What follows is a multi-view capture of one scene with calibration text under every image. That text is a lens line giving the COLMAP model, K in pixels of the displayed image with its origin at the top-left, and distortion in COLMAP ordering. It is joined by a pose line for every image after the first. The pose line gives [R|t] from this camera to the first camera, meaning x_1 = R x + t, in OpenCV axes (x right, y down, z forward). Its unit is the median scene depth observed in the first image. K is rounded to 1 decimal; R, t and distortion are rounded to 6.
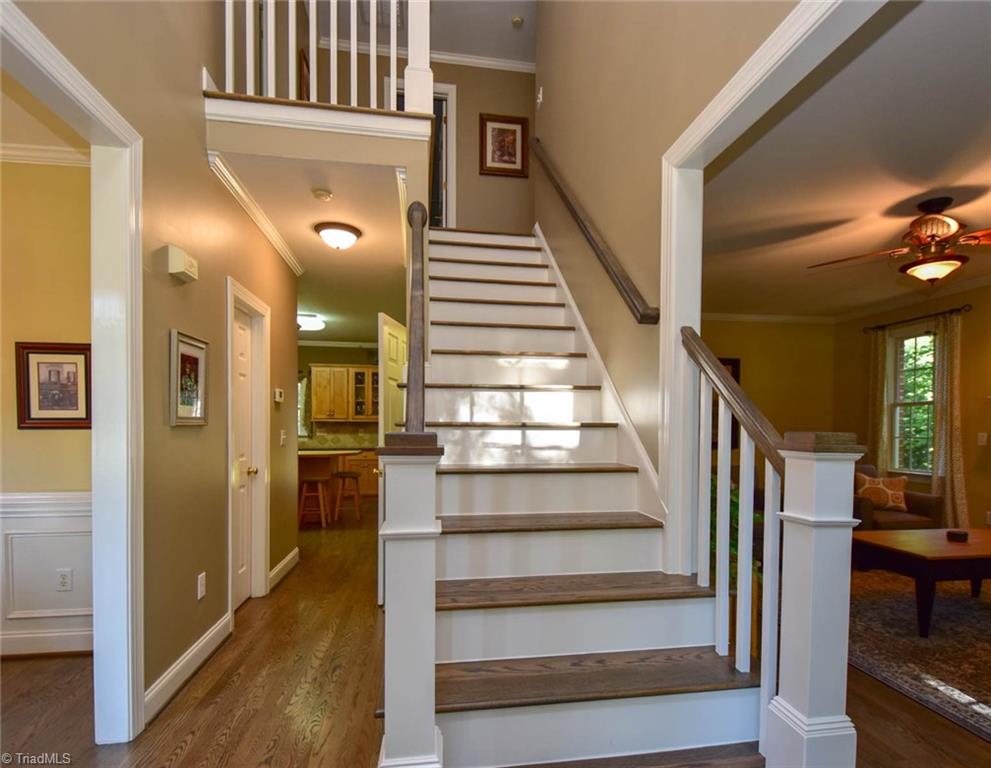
lens RADIAL K [[527.1, 0, 496.8], [0, 527.1, 429.9], [0, 0, 1]] dist [0.066670, -0.029592]
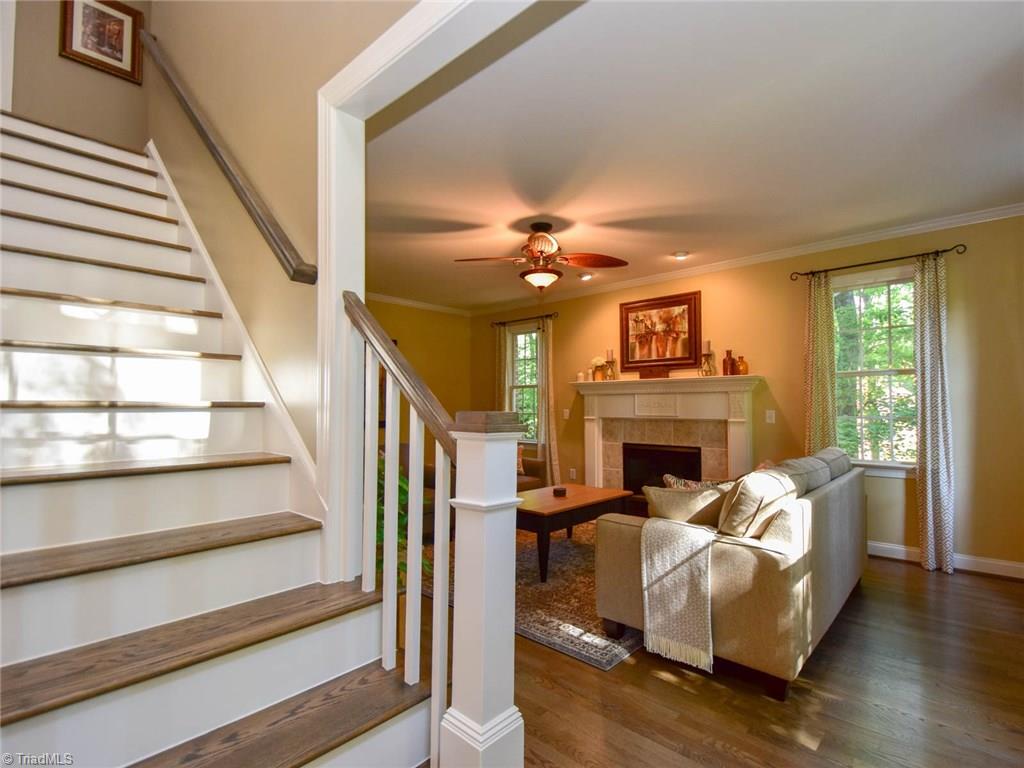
lens RADIAL K [[498.9, 0, 524.6], [0, 498.9, 395.5], [0, 0, 1]] dist [0.014949, -0.017438]
pose [[0.771111, 0.007369, 0.636658, 0.056206], [0.009375, 0.999693, -0.022925, -0.002228], [-0.636632, 0.023646, 0.770805, 0.184432]]
